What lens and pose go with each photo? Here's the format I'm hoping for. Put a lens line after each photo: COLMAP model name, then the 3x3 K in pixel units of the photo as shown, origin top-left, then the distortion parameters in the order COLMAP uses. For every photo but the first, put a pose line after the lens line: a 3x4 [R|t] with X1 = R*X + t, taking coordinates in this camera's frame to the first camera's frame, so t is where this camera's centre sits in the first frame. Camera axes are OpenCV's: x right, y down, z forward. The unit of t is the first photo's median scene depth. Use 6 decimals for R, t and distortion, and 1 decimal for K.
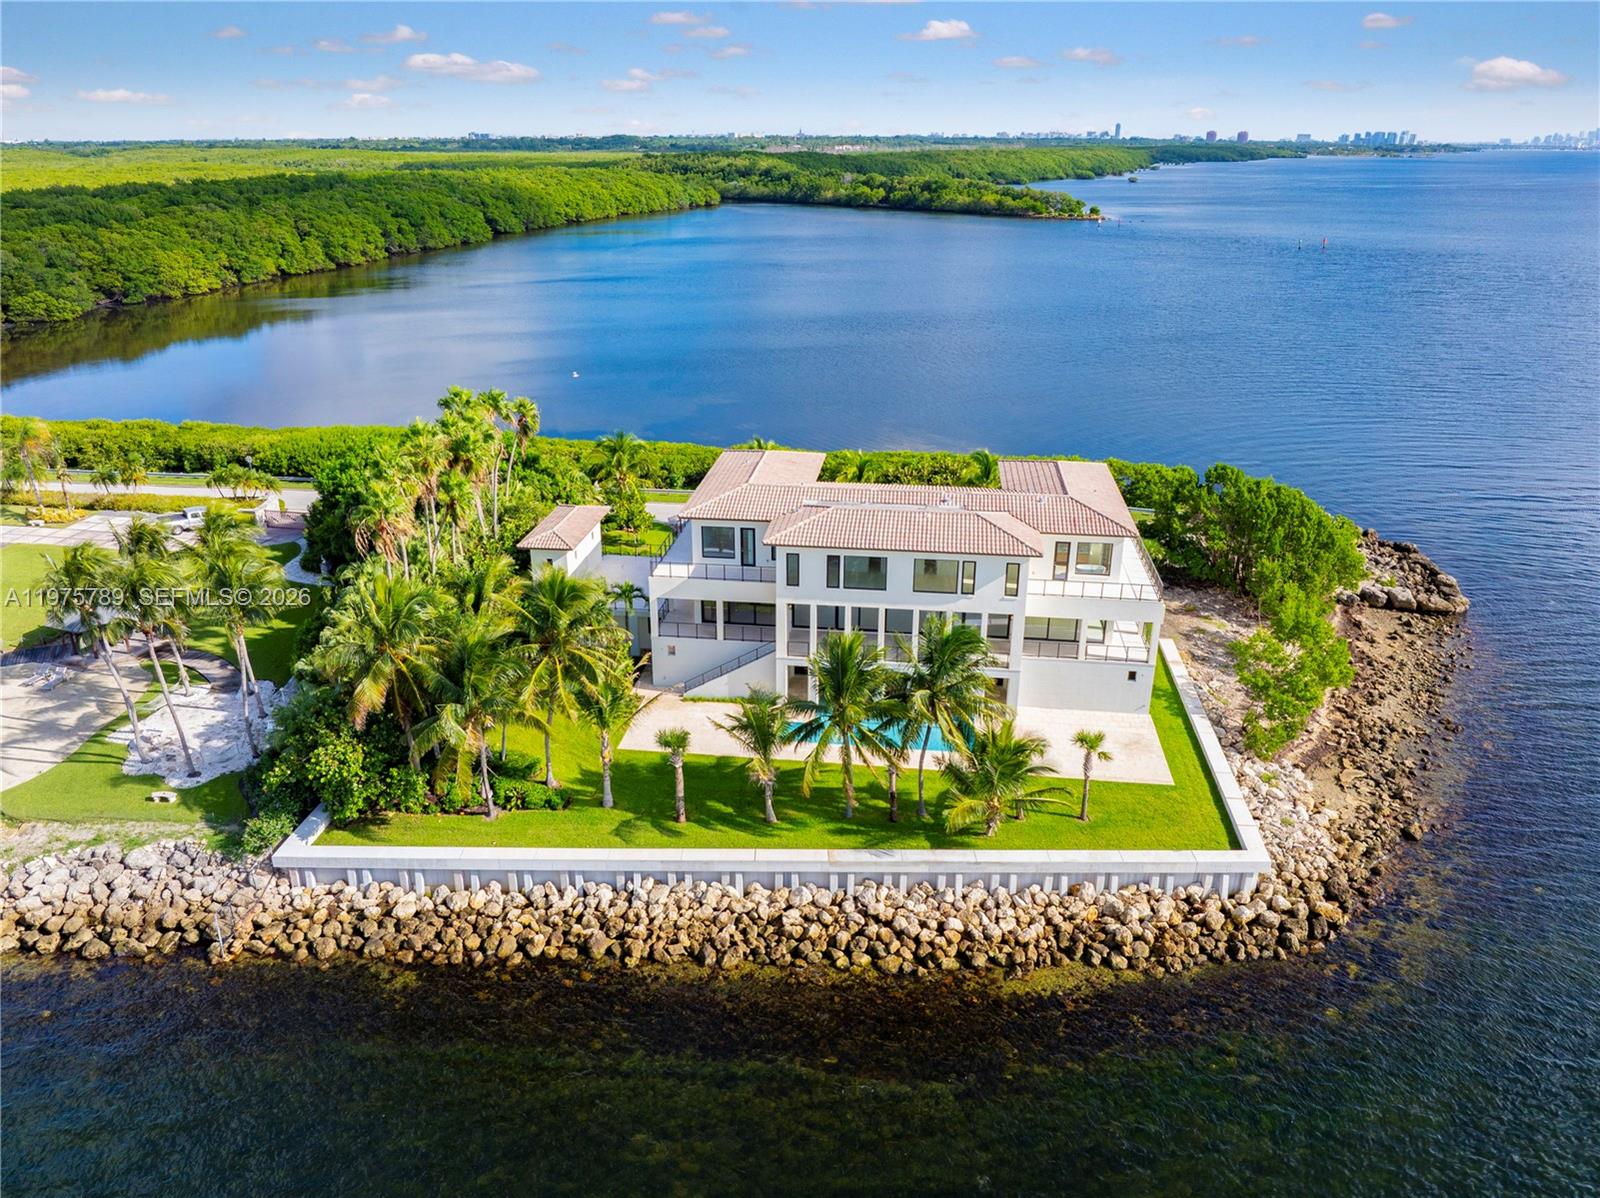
lens RADIAL K [[1131.0, 0, 792.8], [0, 1131.0, 604.6], [0, 0, 1]] dist [-0.038058, 0.005496]
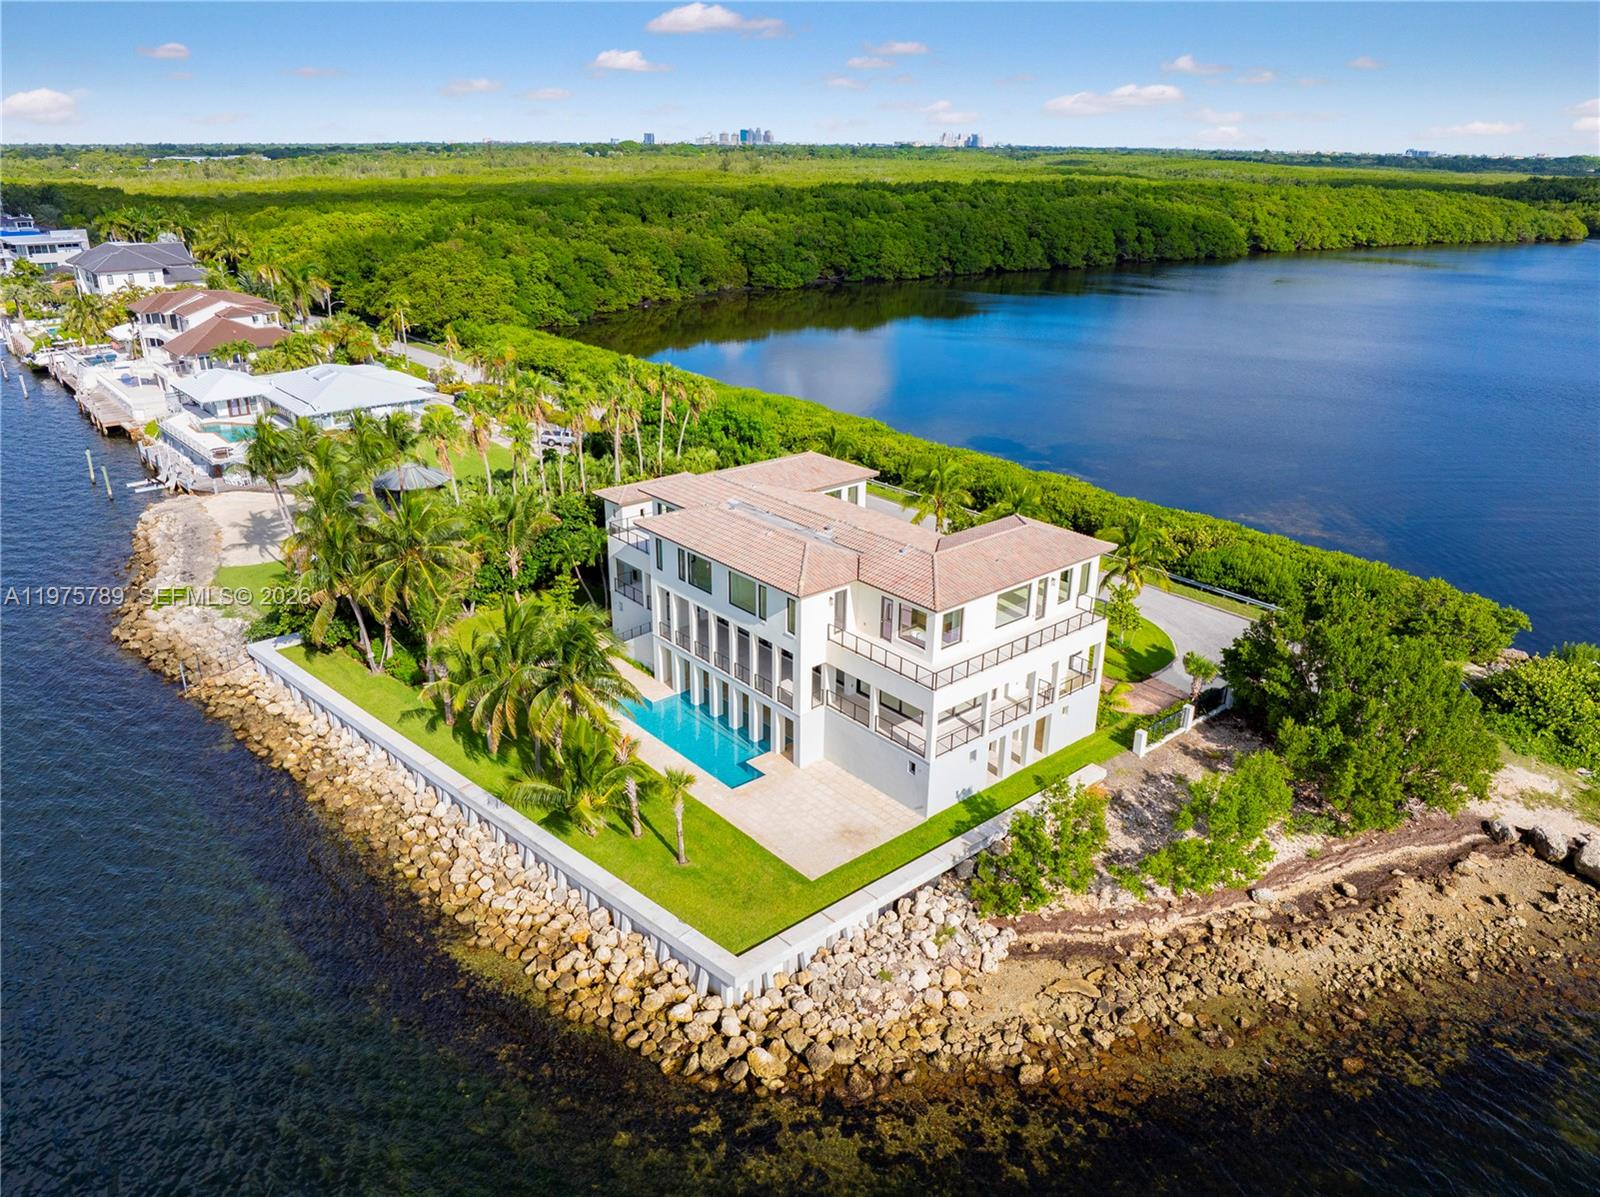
lens RADIAL K [[1131.0, 0, 792.8], [0, 1131.0, 604.1], [0, 0, 1]] dist [-0.038058, 0.005496]
pose [[0.738405, 0.261087, -0.621765, 0.922530], [-0.266861, 0.959877, 0.086142, -0.134648], [0.619309, 0.102317, 0.778452, 0.317496]]
